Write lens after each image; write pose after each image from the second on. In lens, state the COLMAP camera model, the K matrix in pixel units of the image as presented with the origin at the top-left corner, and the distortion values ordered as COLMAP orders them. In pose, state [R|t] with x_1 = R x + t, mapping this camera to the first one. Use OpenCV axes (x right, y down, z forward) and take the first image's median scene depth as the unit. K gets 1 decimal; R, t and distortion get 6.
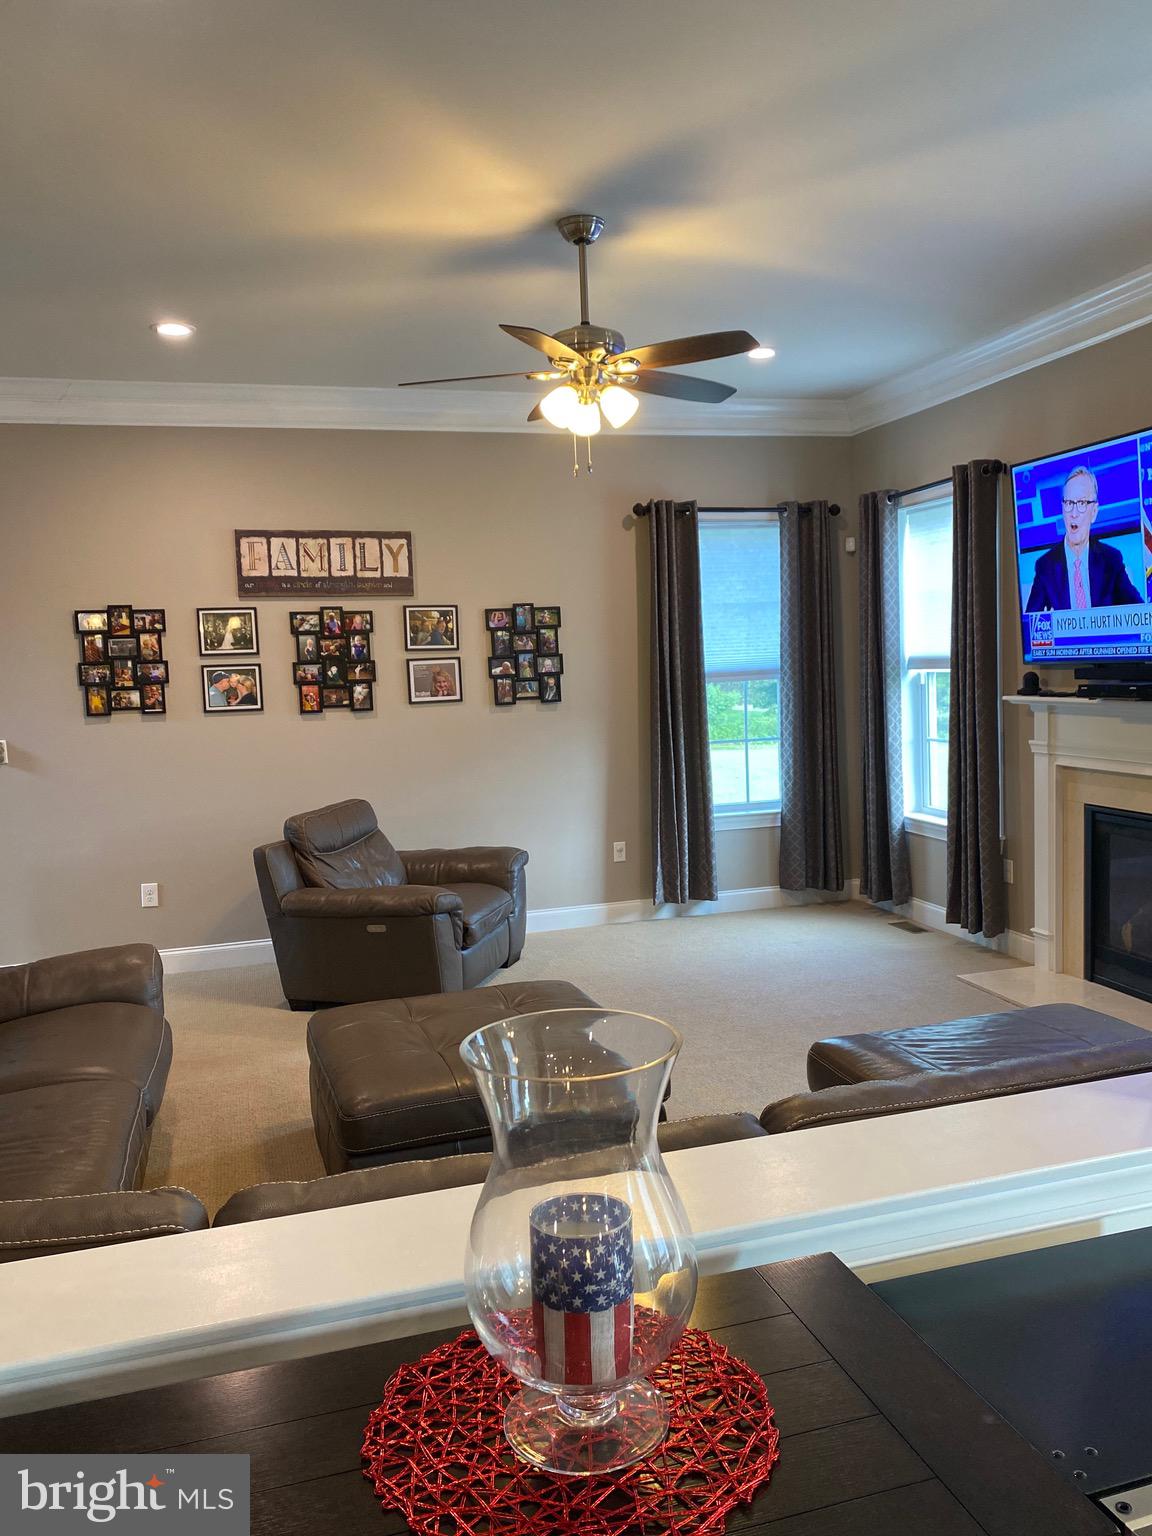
lens RADIAL K [[1167.9, 0, 581.0], [0, 1167.9, 760.7], [0, 0, 1]] dist [0.001524, -0.005684]
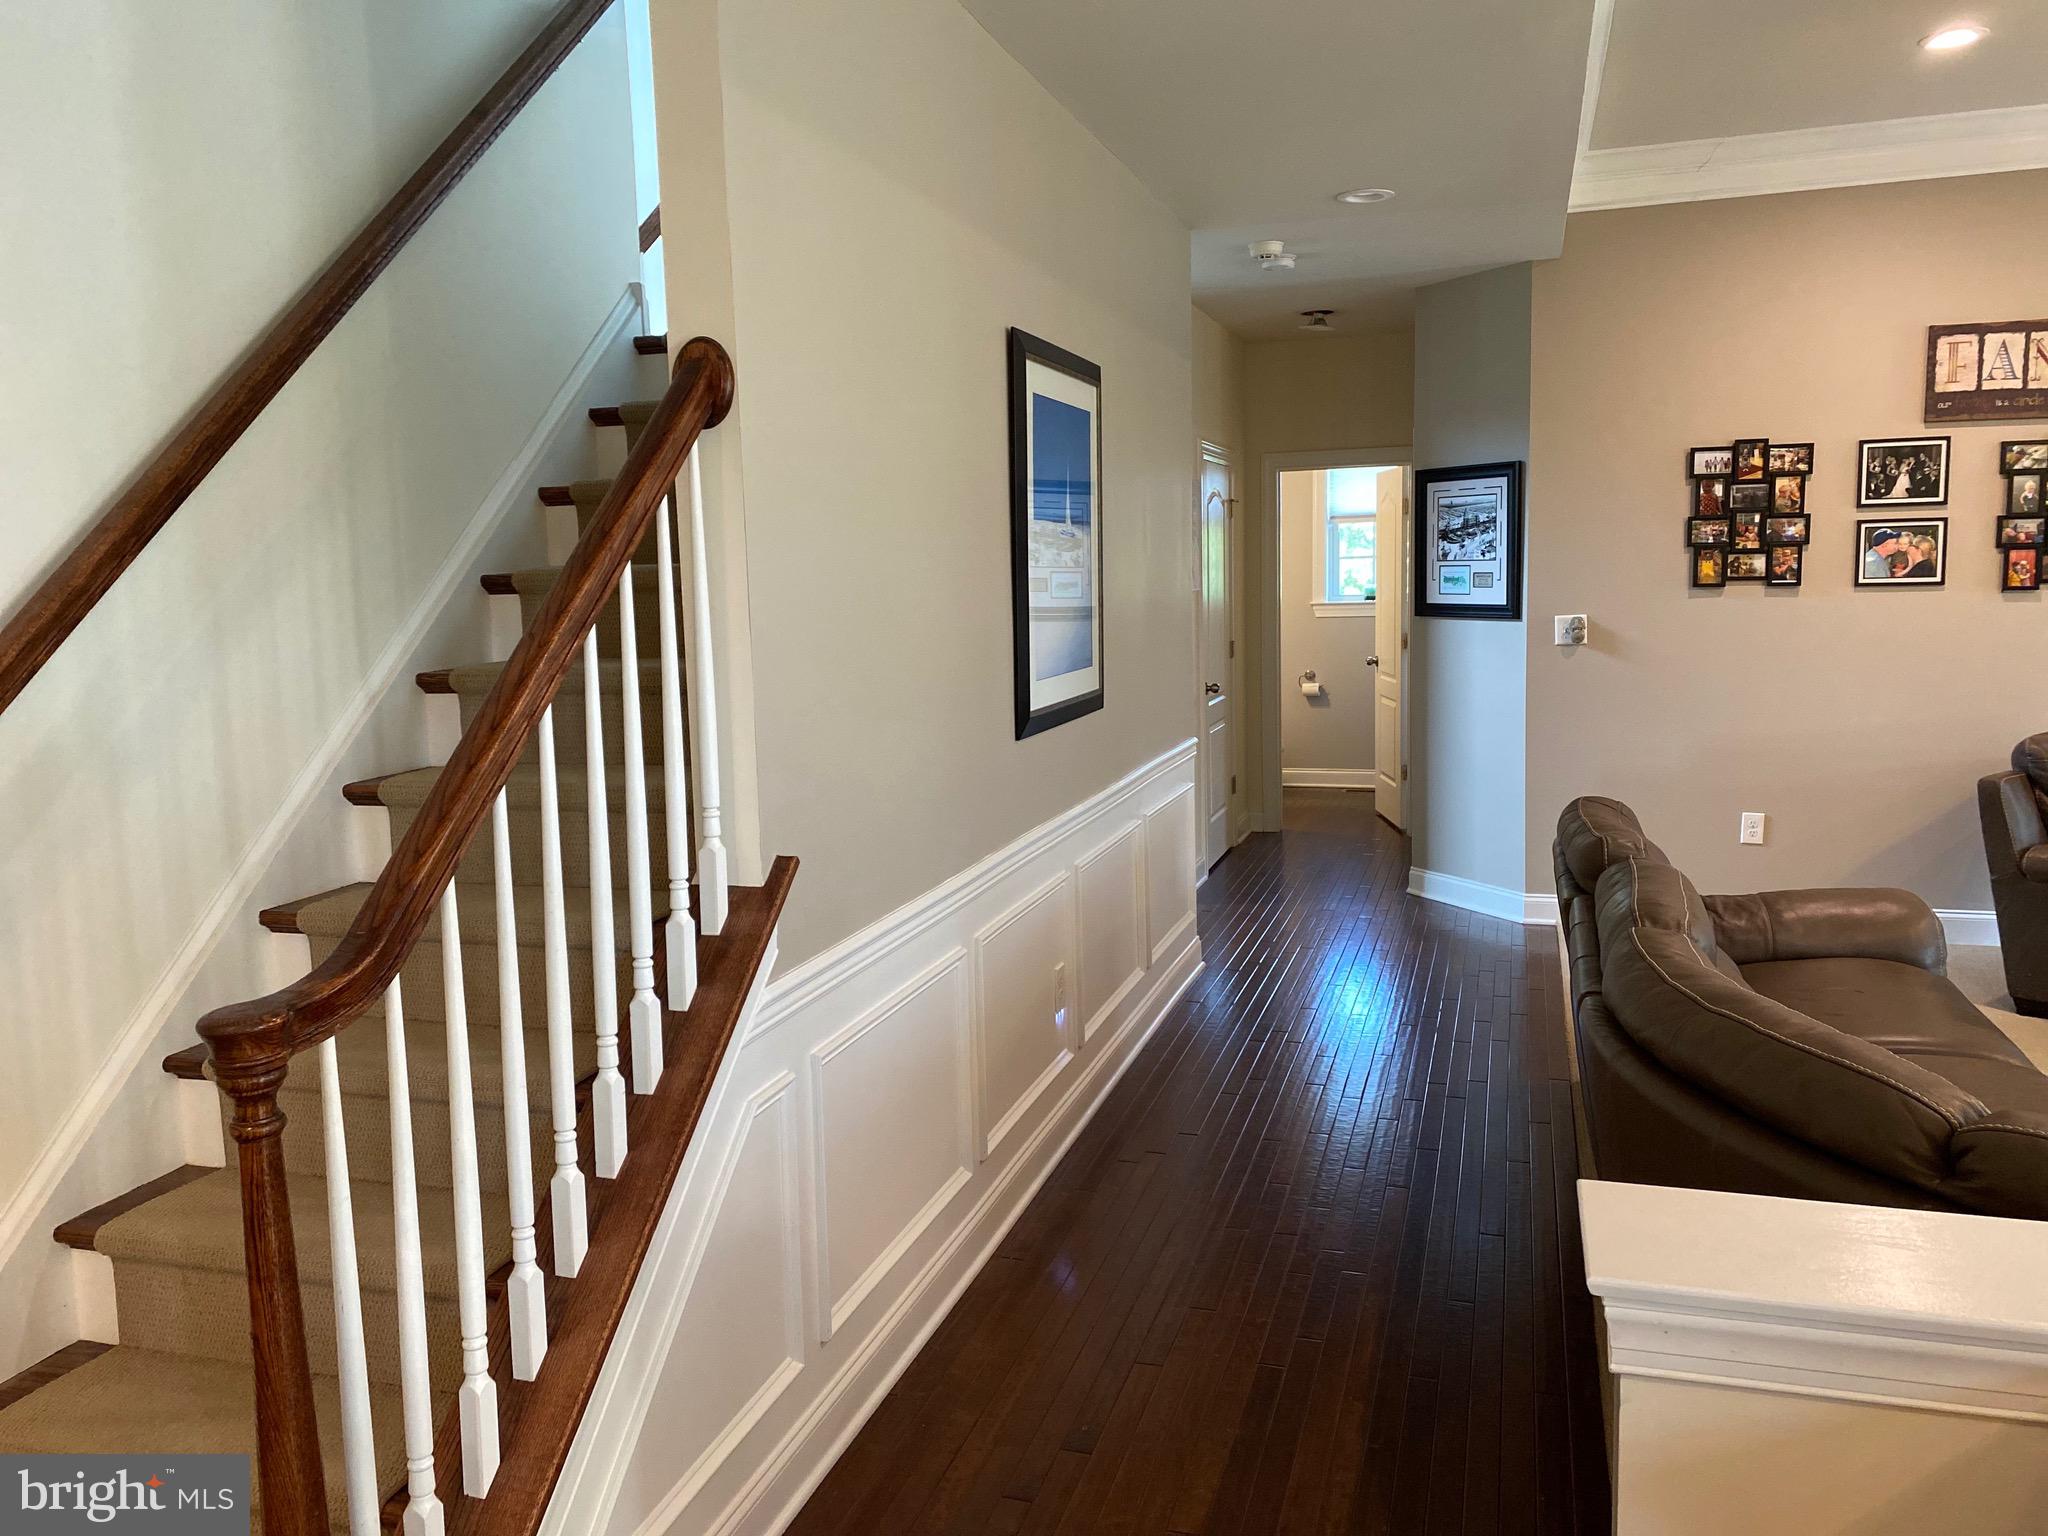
lens RADIAL K [[1557.2, 0, 1019.6], [0, 1557.2, 786.6], [0, 0, 1]] dist [0.001524, -0.005684]
pose [[0.819386, 0.094375, -0.565420, -0.189425], [-0.047947, 0.994182, 0.096456, 0.014488], [0.571233, -0.051925, 0.819144, -0.096990]]
